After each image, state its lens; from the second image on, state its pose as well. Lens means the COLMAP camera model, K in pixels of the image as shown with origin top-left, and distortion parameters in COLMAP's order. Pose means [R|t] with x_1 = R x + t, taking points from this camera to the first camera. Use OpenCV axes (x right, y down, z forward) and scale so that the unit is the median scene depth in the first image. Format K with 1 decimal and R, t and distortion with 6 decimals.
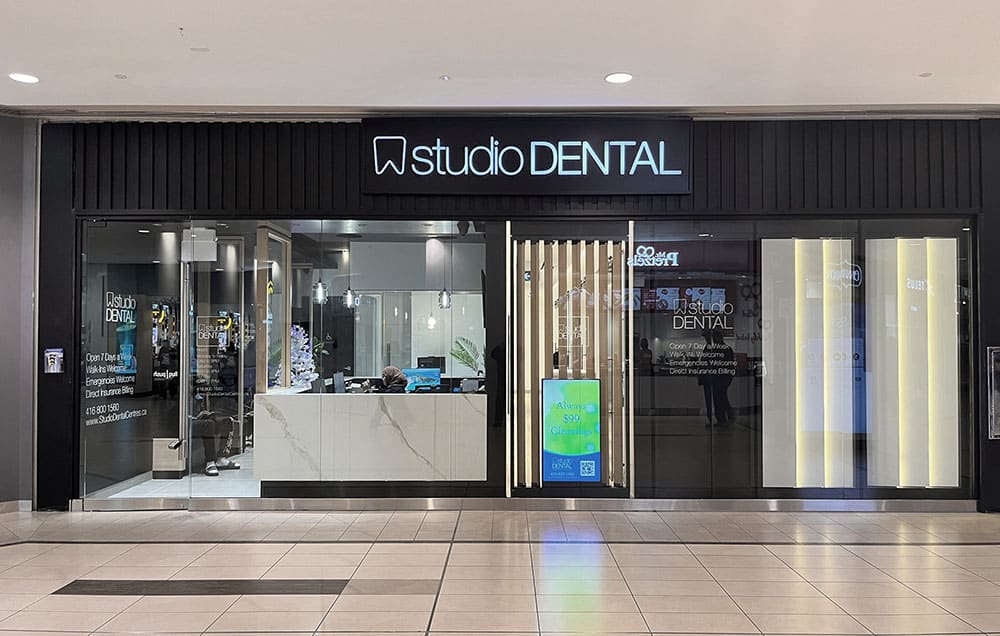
lens RADIAL K [[748.8, 0, 497.9], [0, 748.8, 322.4], [0, 0, 1]] dist [0.031174, -0.012892]
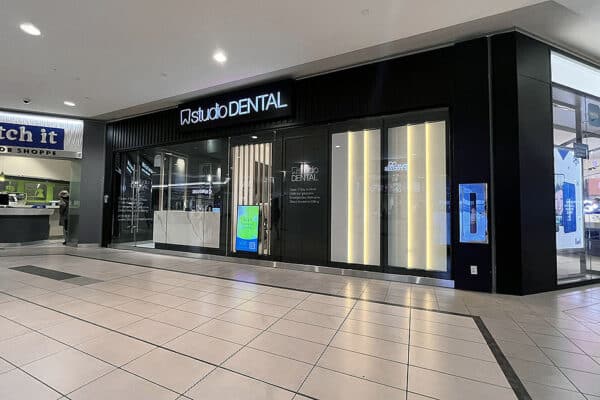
lens RADIAL K [[248.7, 0, 302.0], [0, 248.7, 199.9], [0, 0, 1]] dist [0.003129, 0.000219]
pose [[0.916692, -0.007632, -0.399521, 0.549824], [-0.003927, 0.999597, -0.028107, 0.081172], [0.399574, 0.027334, 0.916293, 0.388194]]
